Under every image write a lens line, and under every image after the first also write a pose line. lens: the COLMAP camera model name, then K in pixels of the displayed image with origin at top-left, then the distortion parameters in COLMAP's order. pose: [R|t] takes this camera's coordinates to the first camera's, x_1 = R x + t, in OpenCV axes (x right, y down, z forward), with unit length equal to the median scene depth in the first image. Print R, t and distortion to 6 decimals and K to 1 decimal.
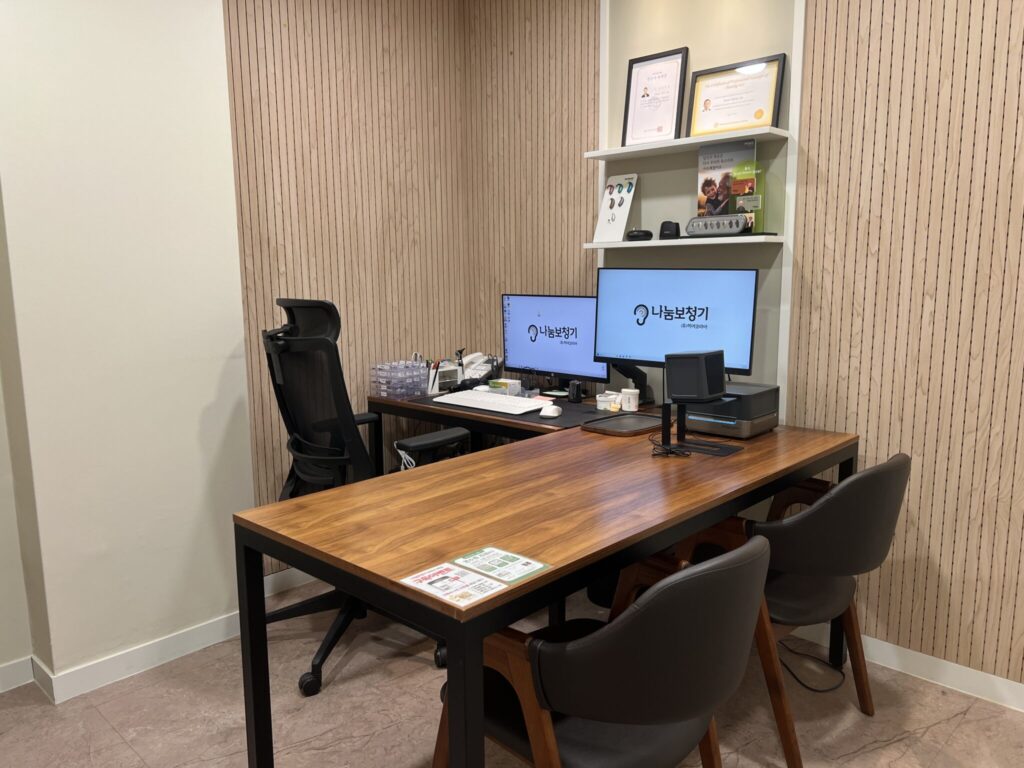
lens RADIAL K [[768.6, 0, 512.2], [0, 768.6, 386.4], [0, 0, 1]] dist [-0.001504, -0.000124]
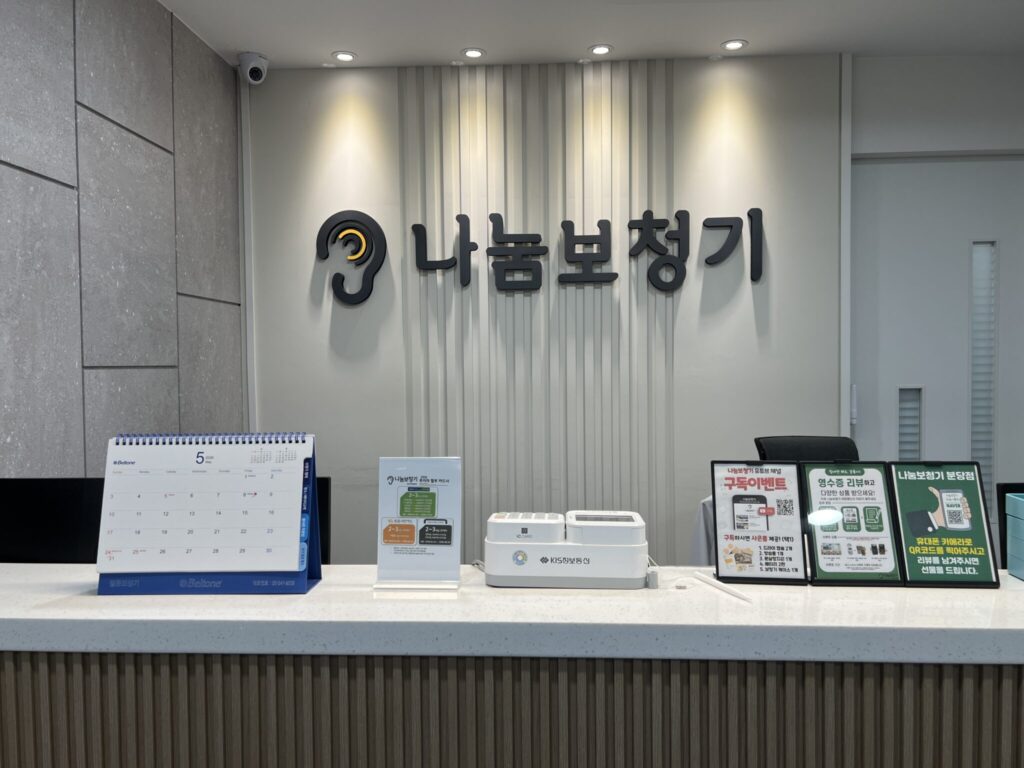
lens RADIAL K [[768.6, 0, 511.6], [0, 768.6, 383.0], [0, 0, 1]] dist [-0.001504, -0.000124]
pose [[0.777042, -0.020353, 0.629120, 0.088974], [0.099707, 0.990838, -0.091095, -0.049804], [-0.621502, 0.133513, 0.771952, 0.868998]]
